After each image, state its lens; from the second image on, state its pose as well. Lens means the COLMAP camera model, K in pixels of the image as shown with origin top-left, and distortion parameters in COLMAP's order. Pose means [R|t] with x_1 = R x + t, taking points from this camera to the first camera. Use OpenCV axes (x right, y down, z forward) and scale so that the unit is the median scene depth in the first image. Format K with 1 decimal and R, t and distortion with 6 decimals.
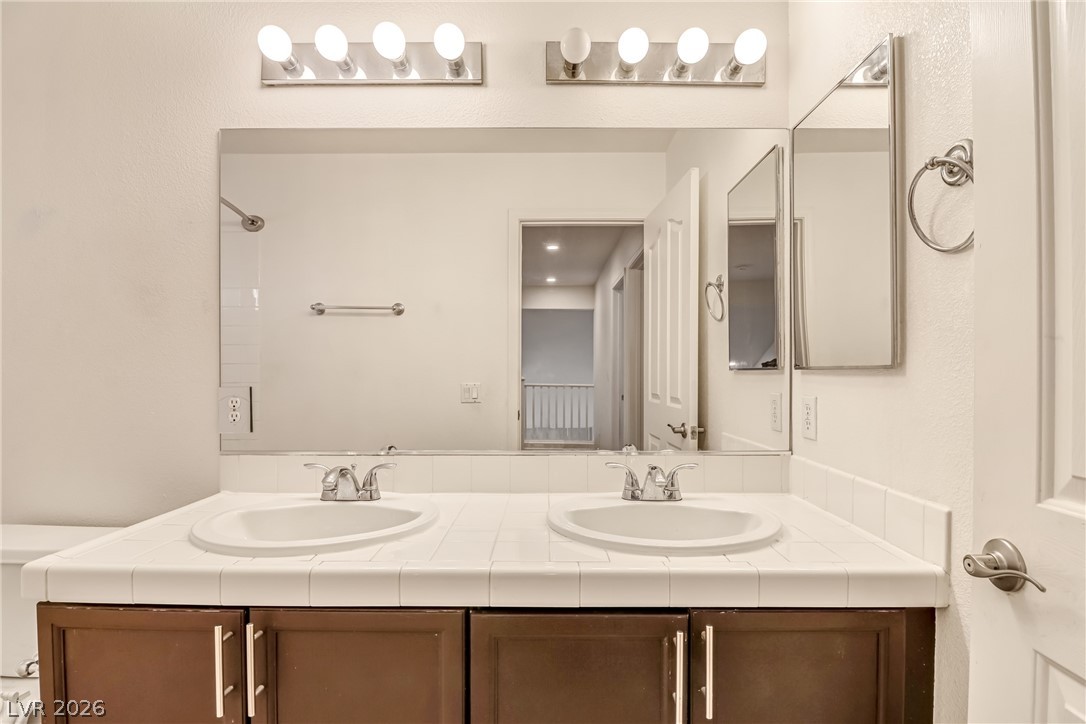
lens RADIAL K [[503.5, 0, 545.3], [0, 503.5, 360.9], [0, 0, 1]] dist [-0.003530, -0.011519]
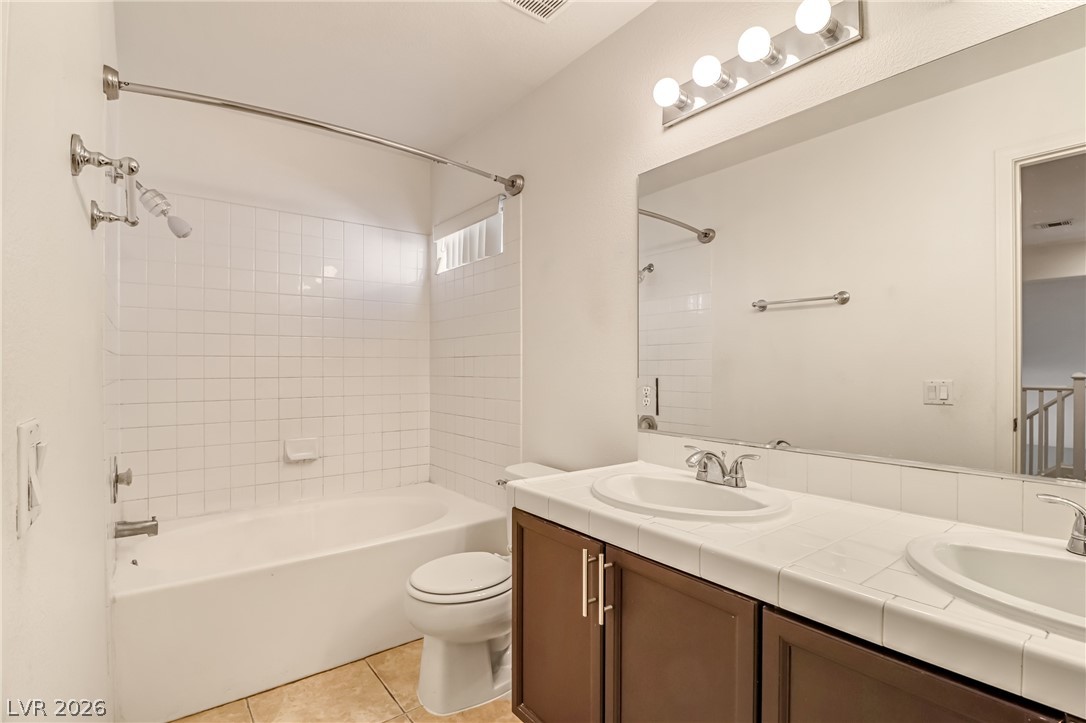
lens RADIAL K [[503.9, 0, 545.1], [0, 503.9, 344.3], [0, 0, 1]] dist [-0.001091, -0.011107]
pose [[0.619450, -0.035419, -0.784236, 0.239339], [0.016941, 0.999352, -0.031754, 0.004311], [0.784853, 0.006384, 0.619649, 0.028252]]
